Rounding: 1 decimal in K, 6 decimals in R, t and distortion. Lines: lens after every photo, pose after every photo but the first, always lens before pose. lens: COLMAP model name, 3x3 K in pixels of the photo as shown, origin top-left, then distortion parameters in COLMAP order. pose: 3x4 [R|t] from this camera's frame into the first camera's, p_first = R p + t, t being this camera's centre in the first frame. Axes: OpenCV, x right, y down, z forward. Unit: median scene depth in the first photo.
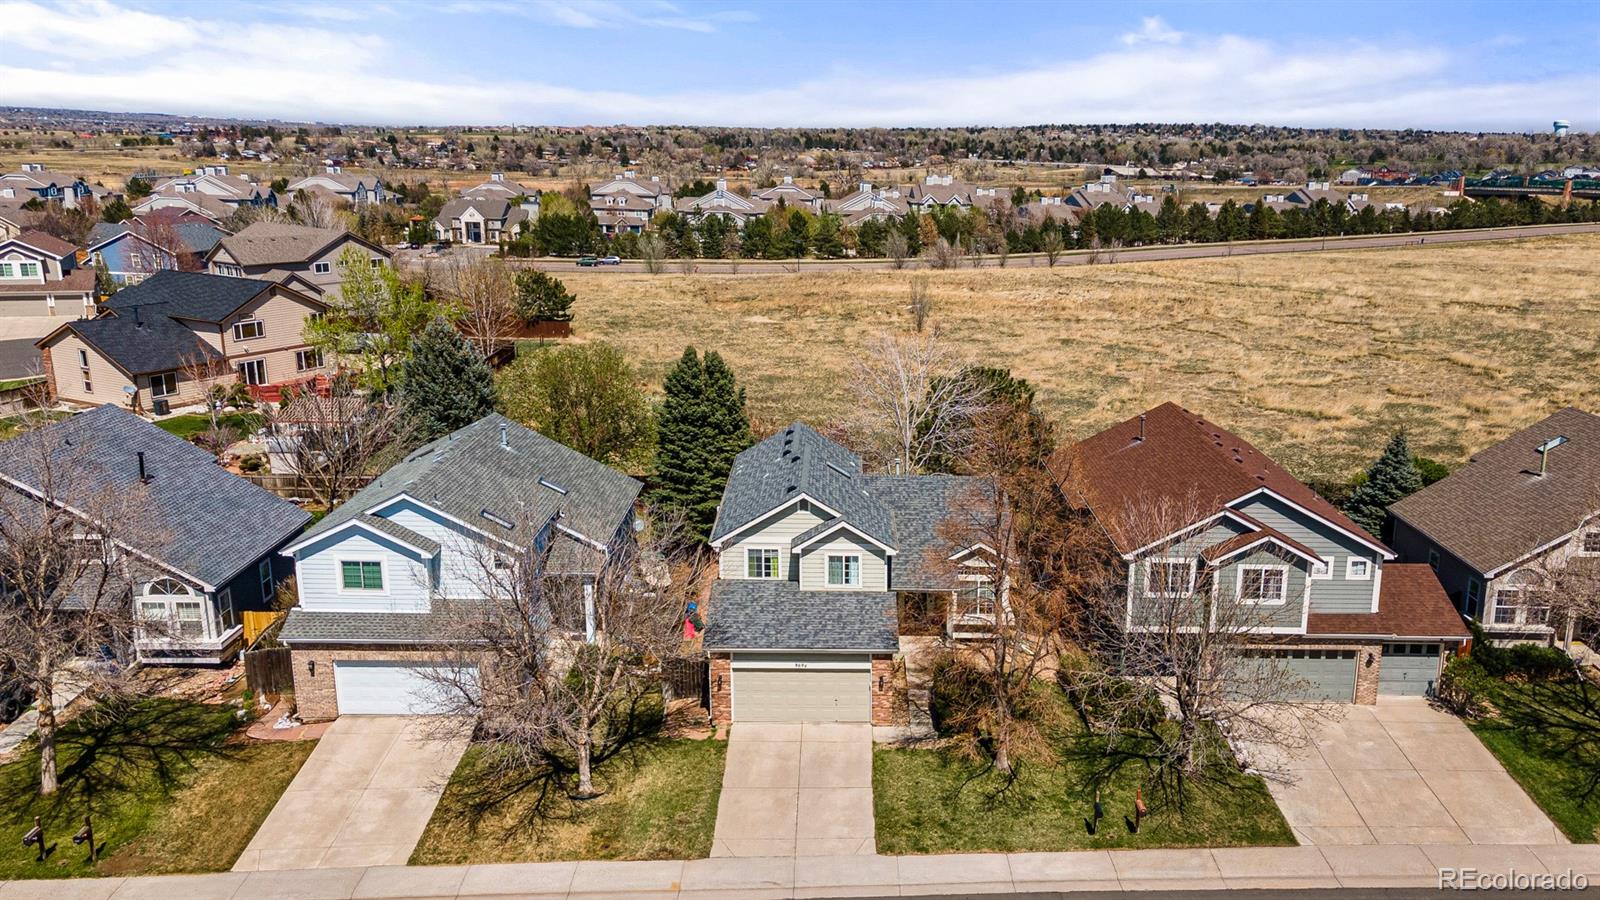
lens RADIAL K [[1180.5, 0, 798.2], [0, 1180.5, 463.1], [0, 0, 1]] dist [0.039038, 0.009554]
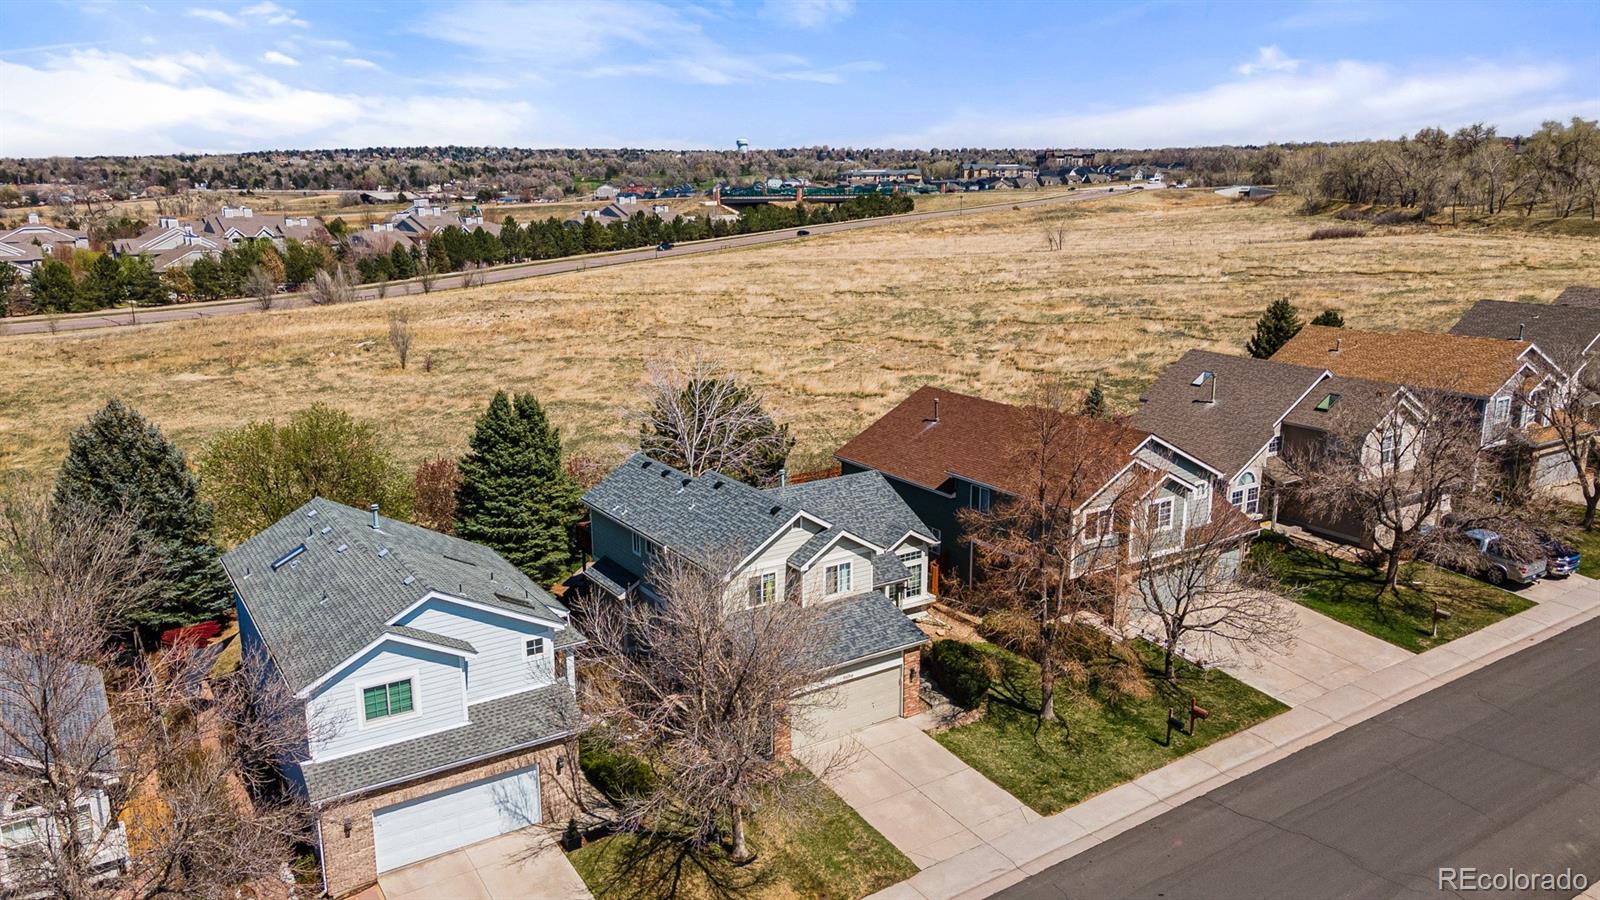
lens RADIAL K [[1180.5, 0, 813.2], [0, 1180.5, 439.6], [0, 0, 1]] dist [0.039038, 0.009554]
pose [[0.858282, -0.148299, 0.491283, -0.464072], [0.166132, 0.986076, 0.007420, -0.038926], [-0.485542, 0.075249, 0.870969, 0.110969]]
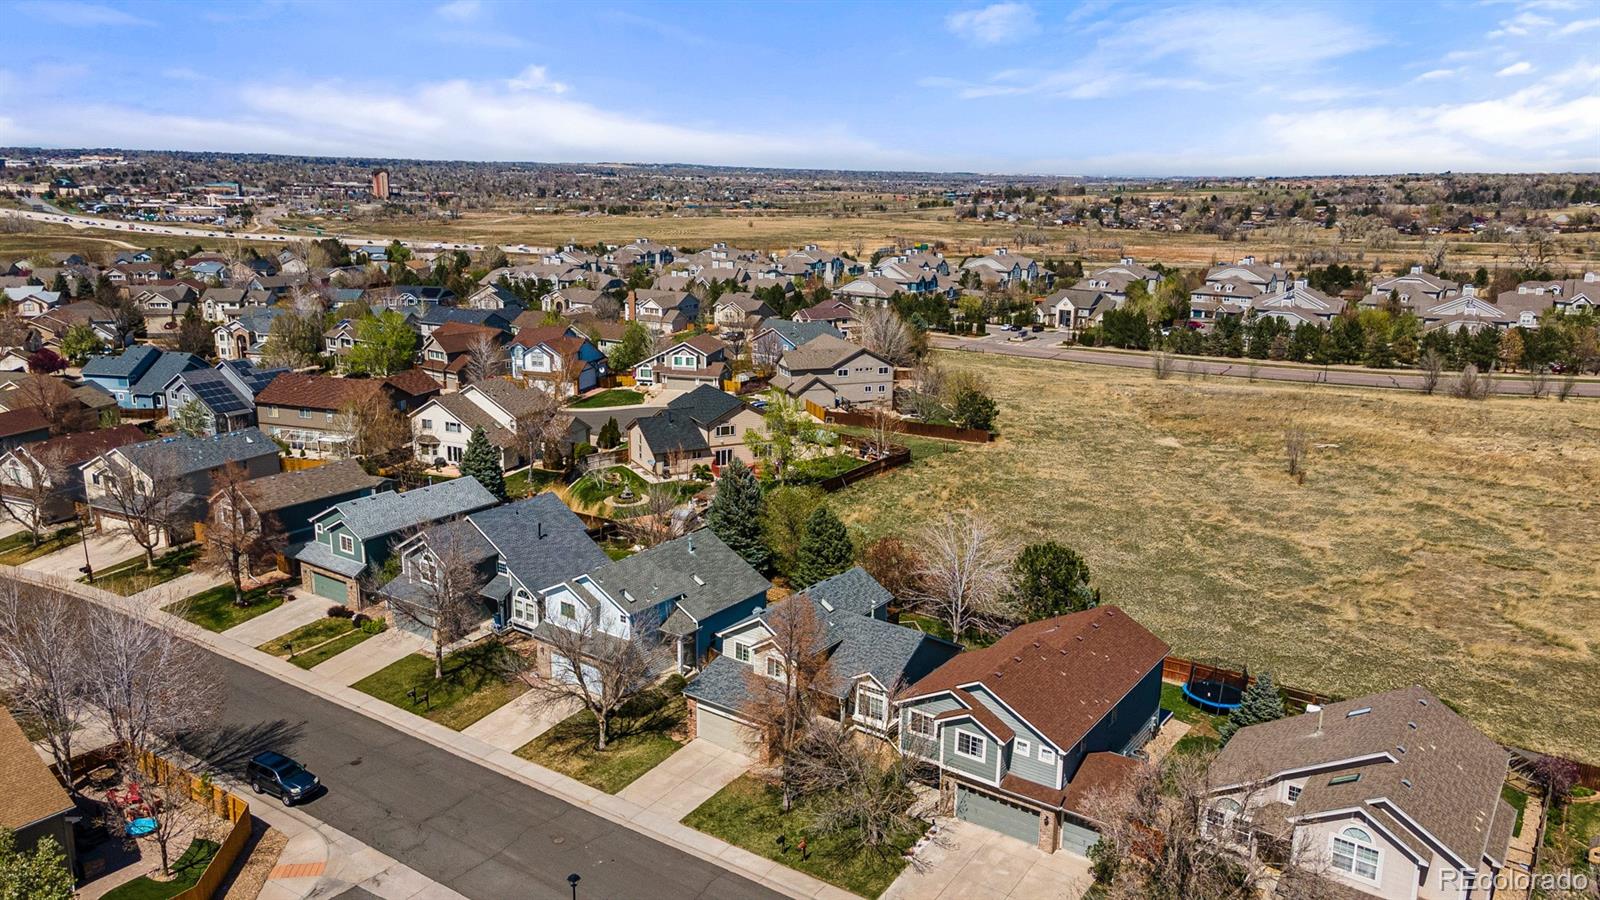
lens RADIAL K [[1180.5, 0, 809.0], [0, 1180.5, 454.6], [0, 0, 1]] dist [0.039038, 0.009554]
pose [[0.781634, 0.132913, -0.609412, 1.029081], [-0.140039, 0.989484, 0.036192, -0.267833], [0.607814, 0.057053, 0.792027, -0.300875]]
